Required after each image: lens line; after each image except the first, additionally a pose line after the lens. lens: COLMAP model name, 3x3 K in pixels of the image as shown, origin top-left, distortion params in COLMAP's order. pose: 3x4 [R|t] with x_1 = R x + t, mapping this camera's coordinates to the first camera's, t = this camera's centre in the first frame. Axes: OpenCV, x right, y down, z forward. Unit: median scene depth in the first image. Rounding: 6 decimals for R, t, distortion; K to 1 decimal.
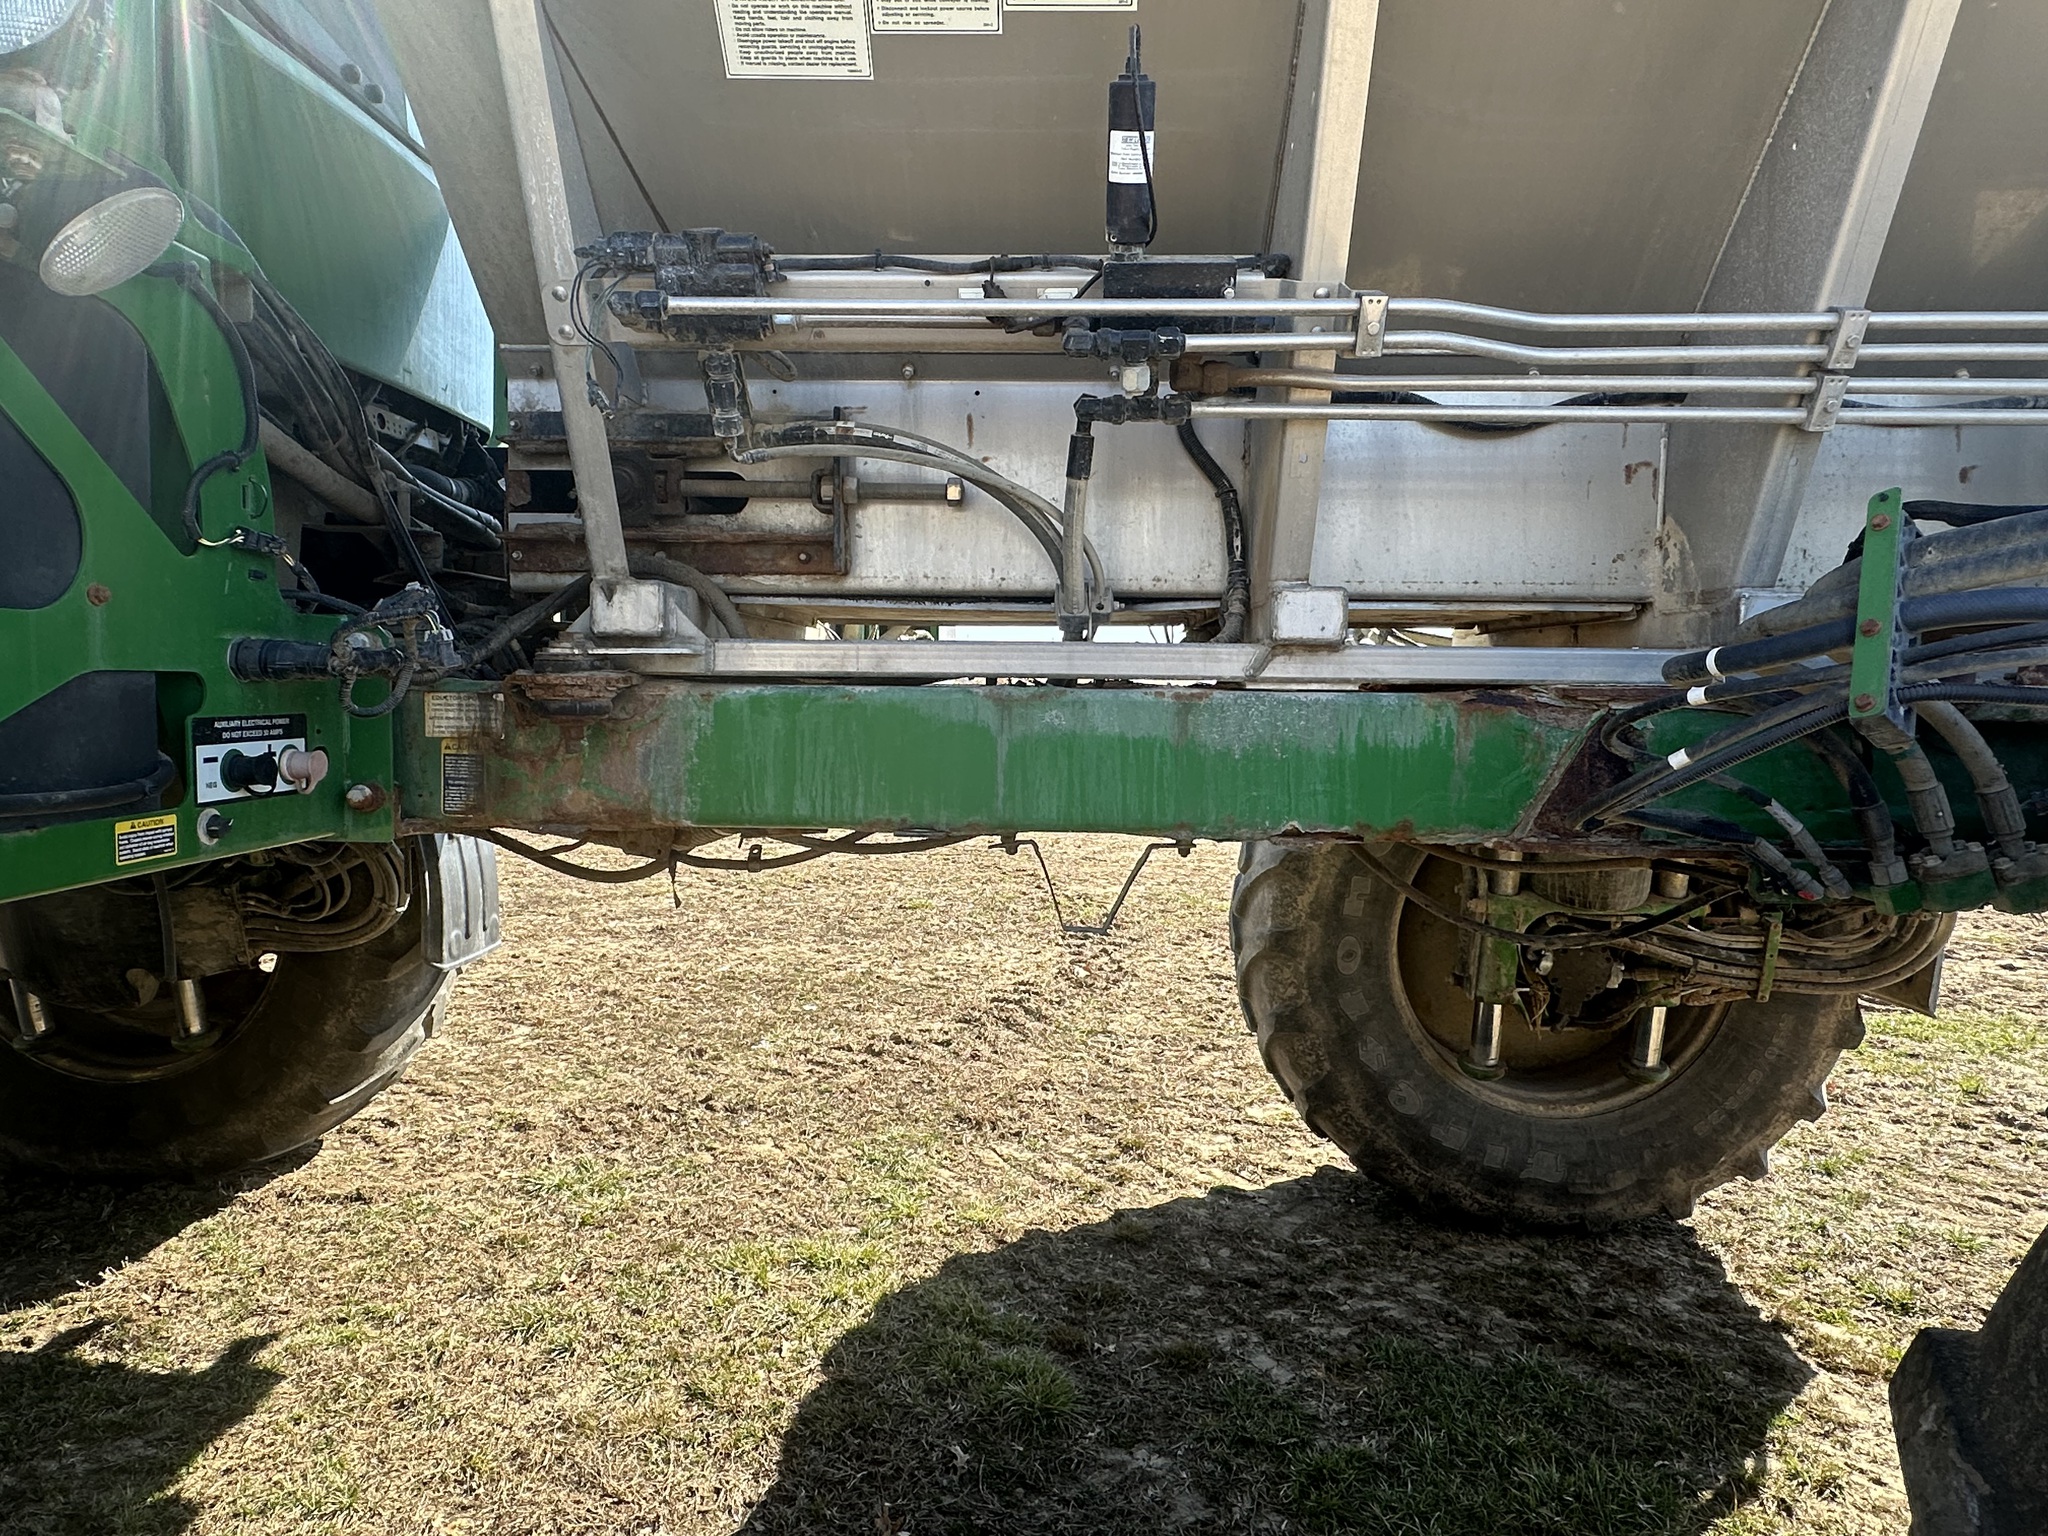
lens RADIAL K [[1273.9, 0, 1014.2], [0, 1273.9, 813.7], [0, 0, 1]] dist [0.000121, 0.003117]
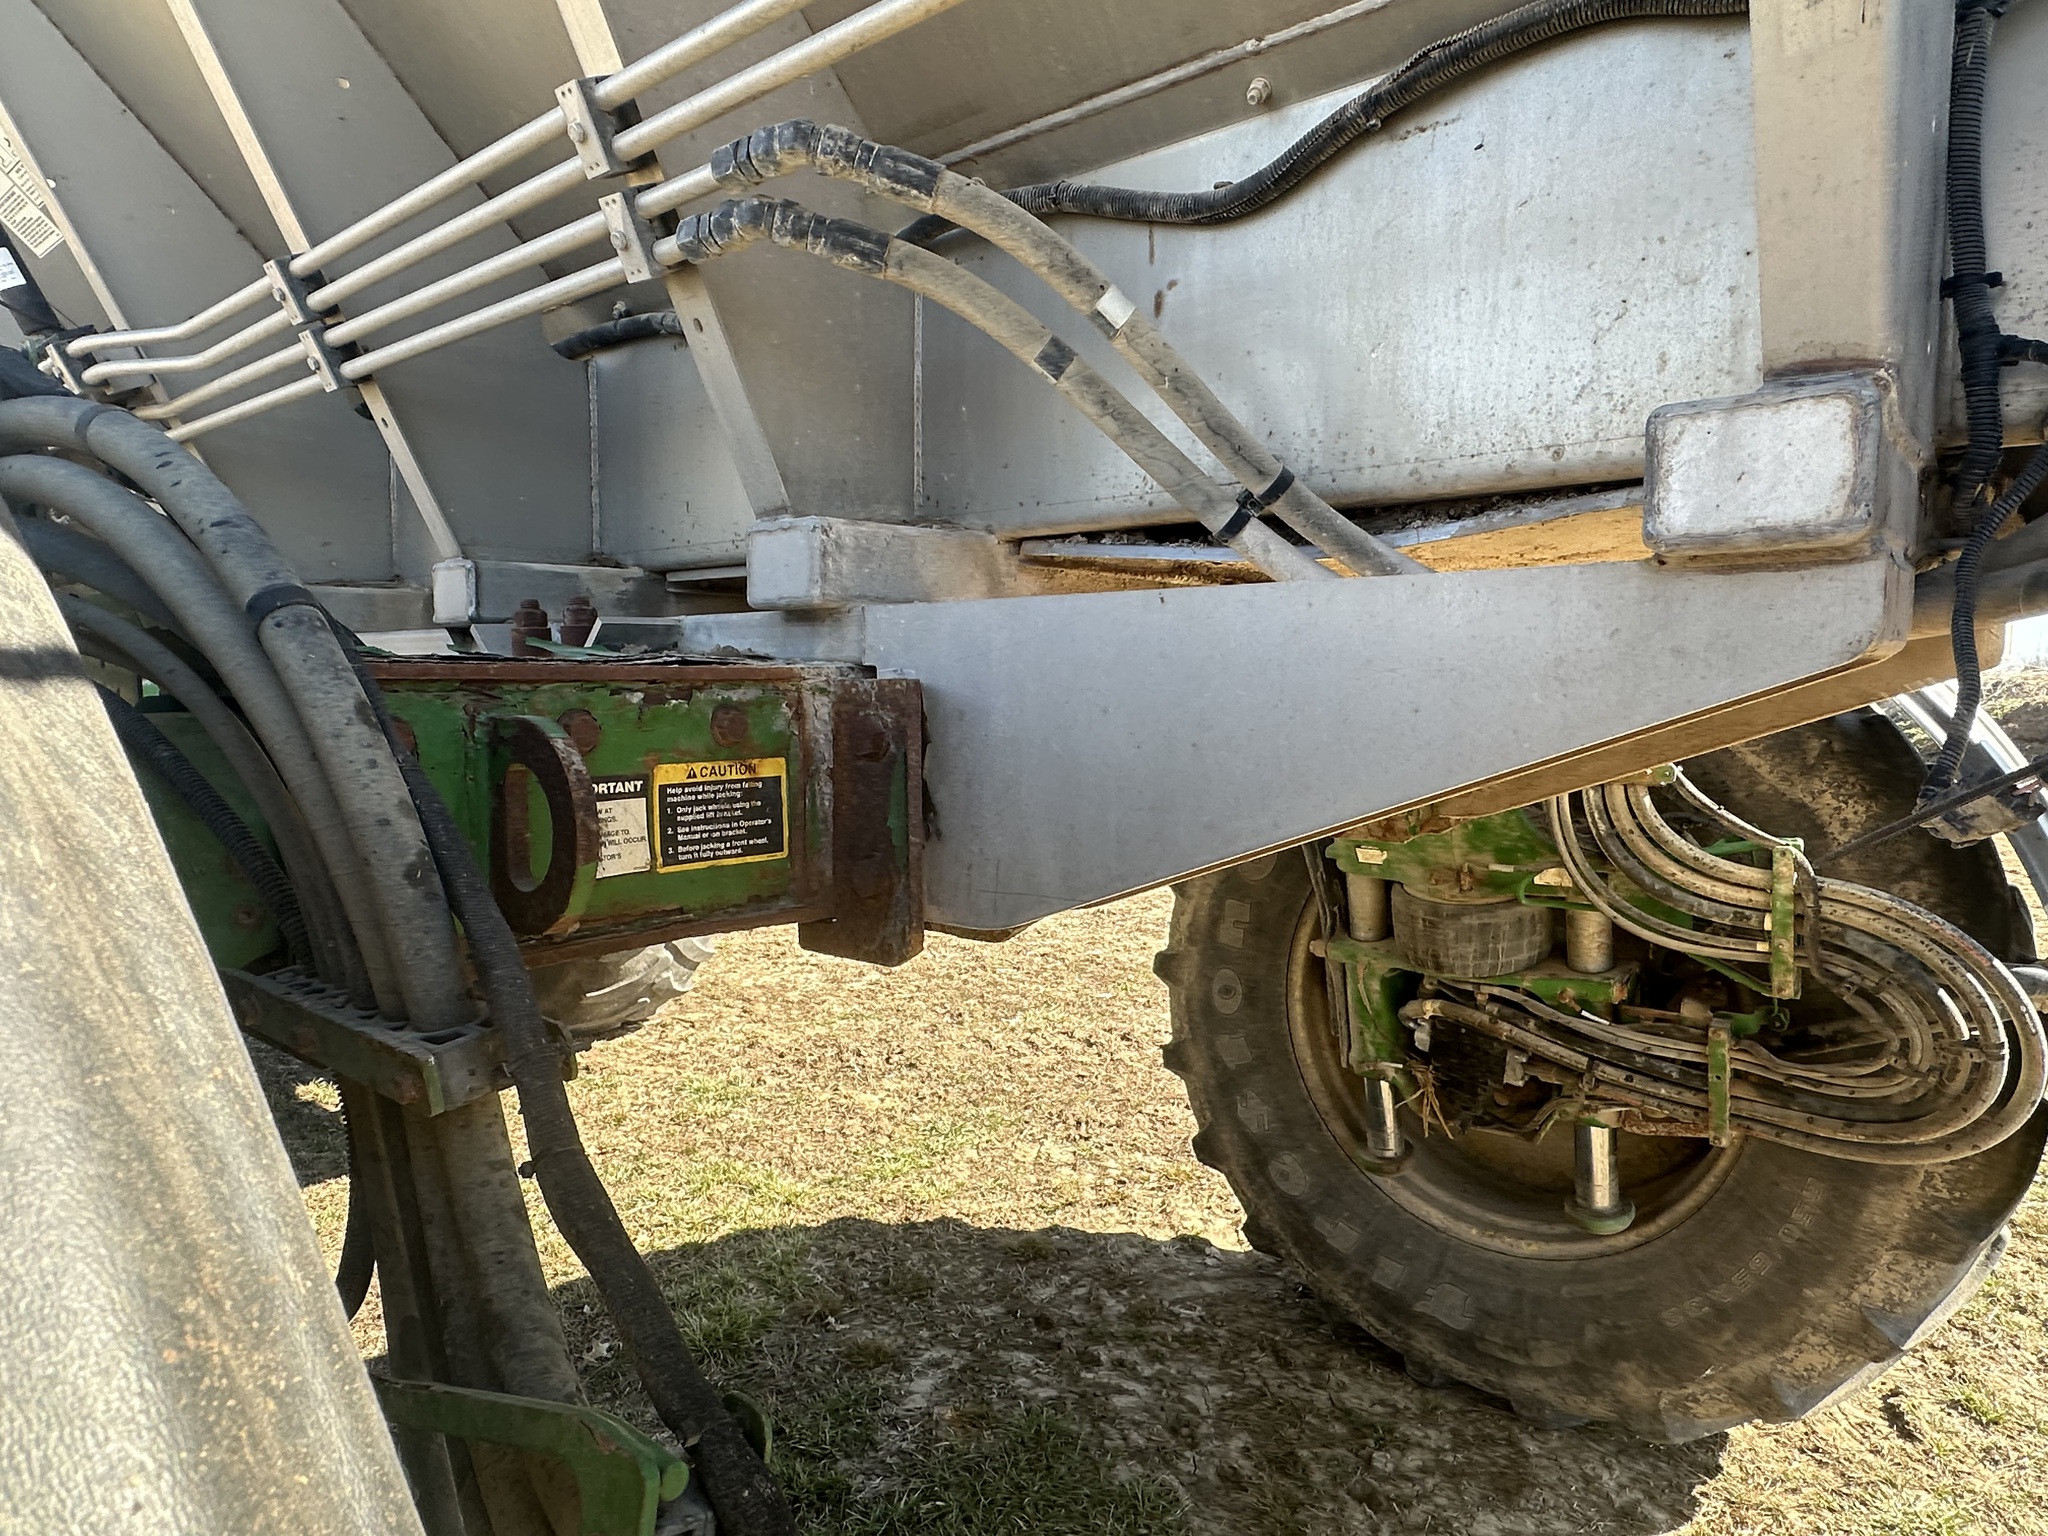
lens RADIAL K [[1273.9, 0, 1014.2], [0, 1273.9, 813.7], [0, 0, 1]] dist [0.000121, 0.003117]
pose [[0.775122, 0.054879, -0.629424, 0.697811], [-0.055401, 0.998287, 0.018815, -0.016675], [0.629378, 0.020287, 0.776834, 0.246100]]
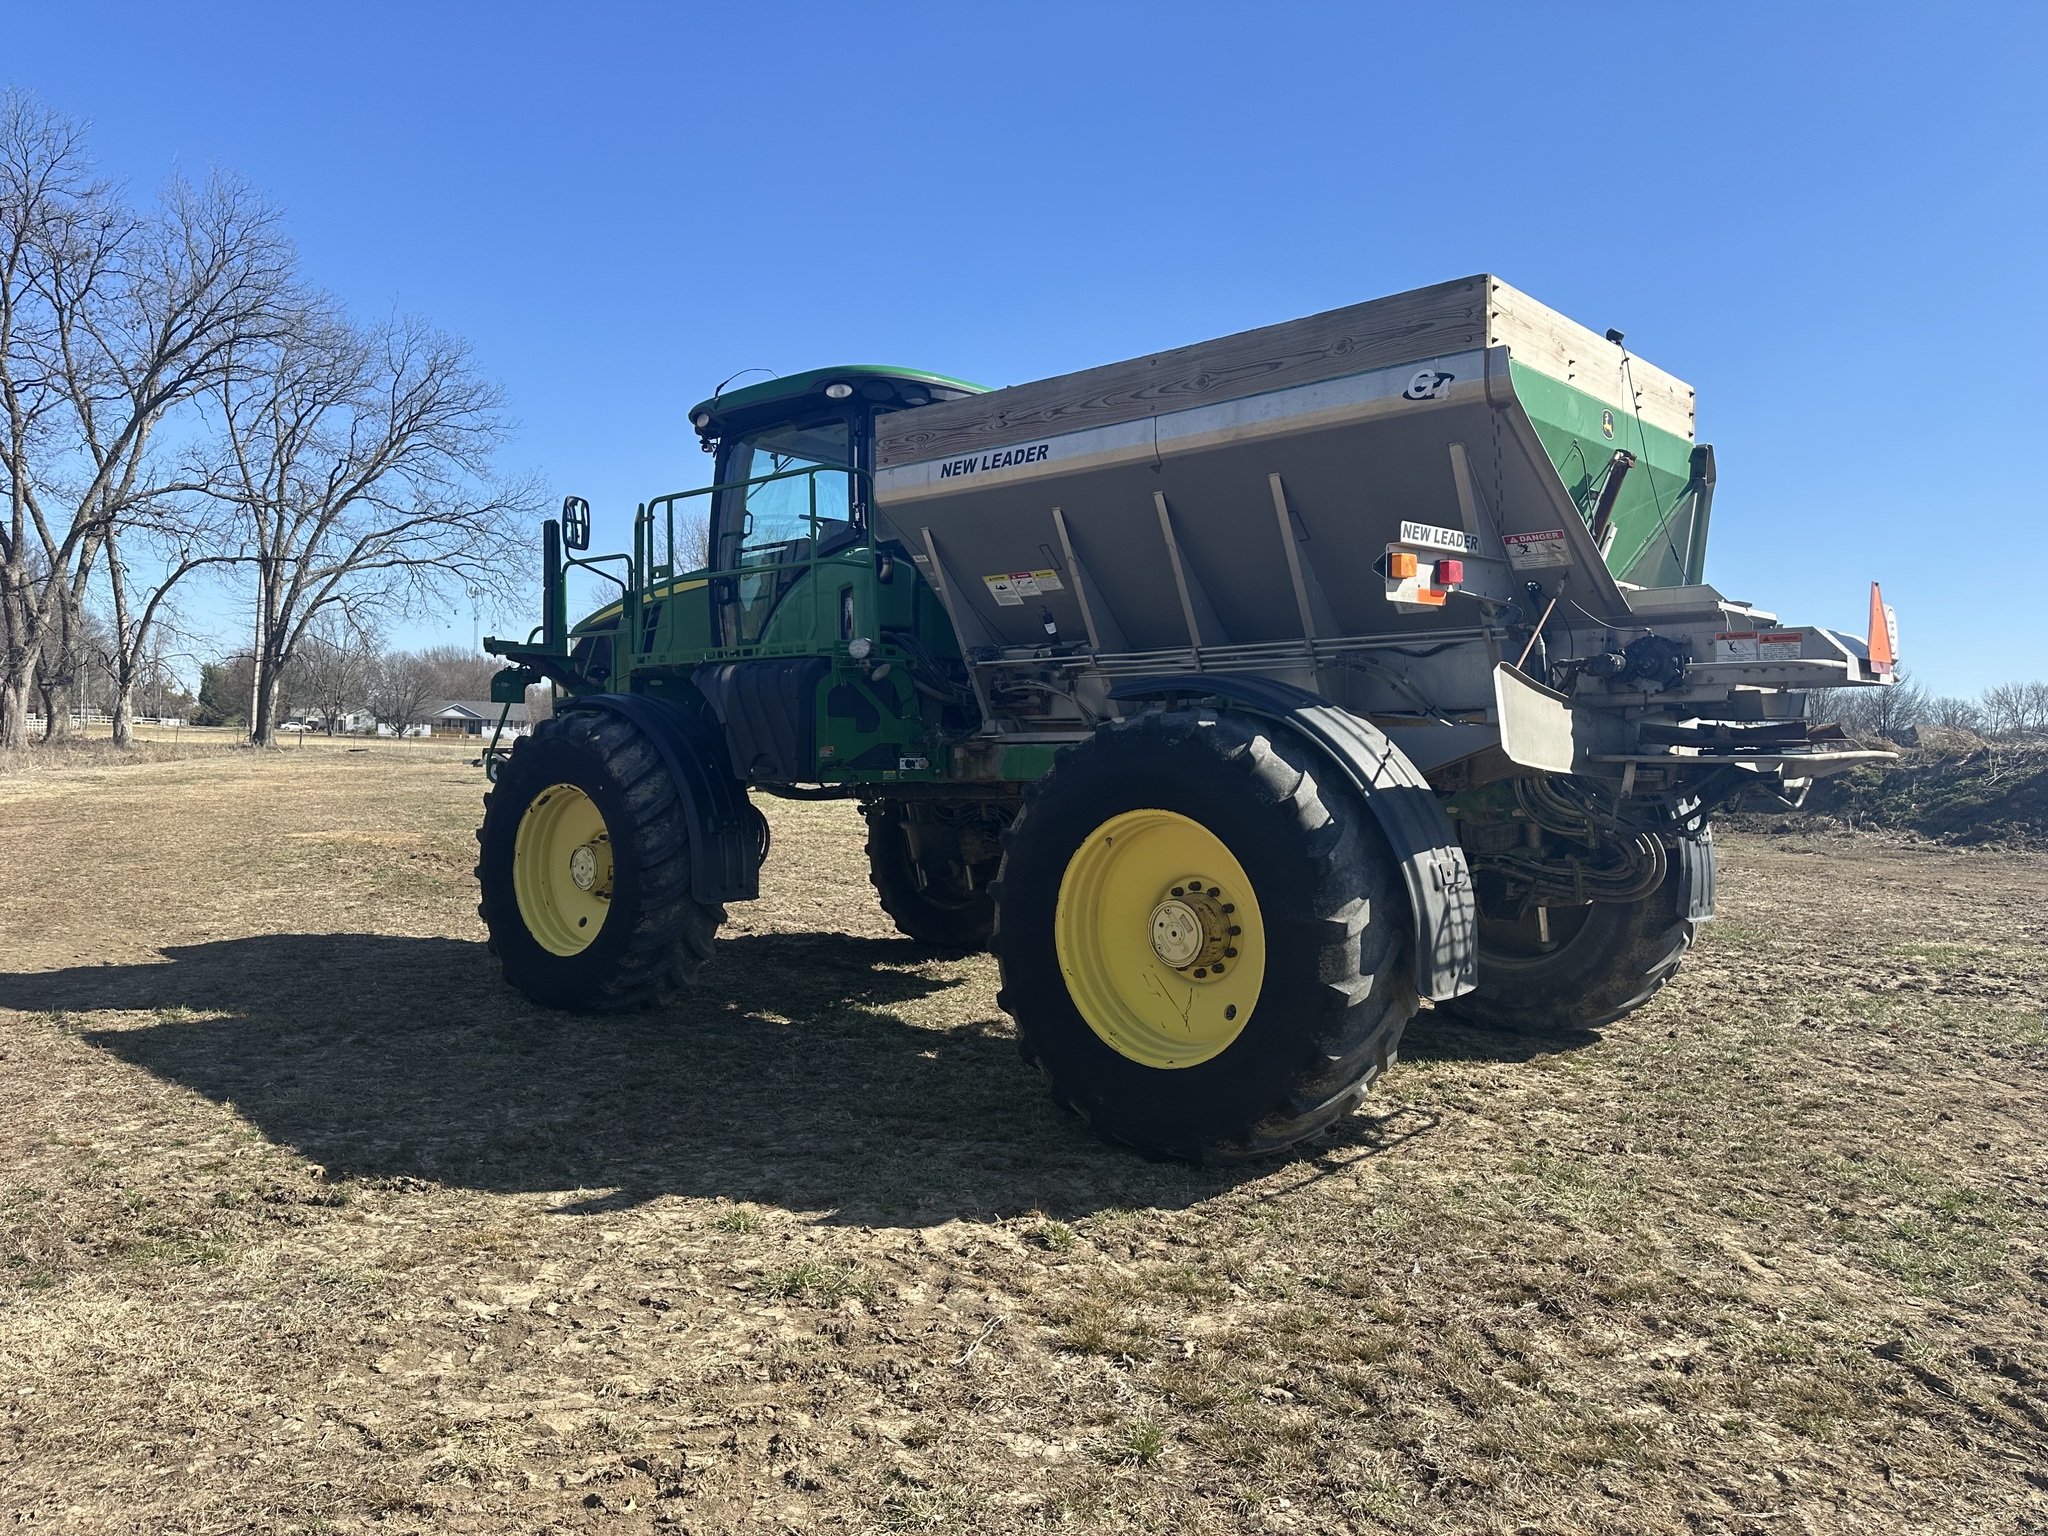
lens RADIAL K [[1451.1, 0, 1017.4], [0, 1451.1, 765.2], [0, 0, 1]] dist [0.101015, -0.125492]
pose [[0.763717, -0.008021, -0.645501, 1.335895], [-0.055896, 0.995346, -0.078501, 0.156827], [0.643126, 0.096033, 0.759715, -1.193379]]
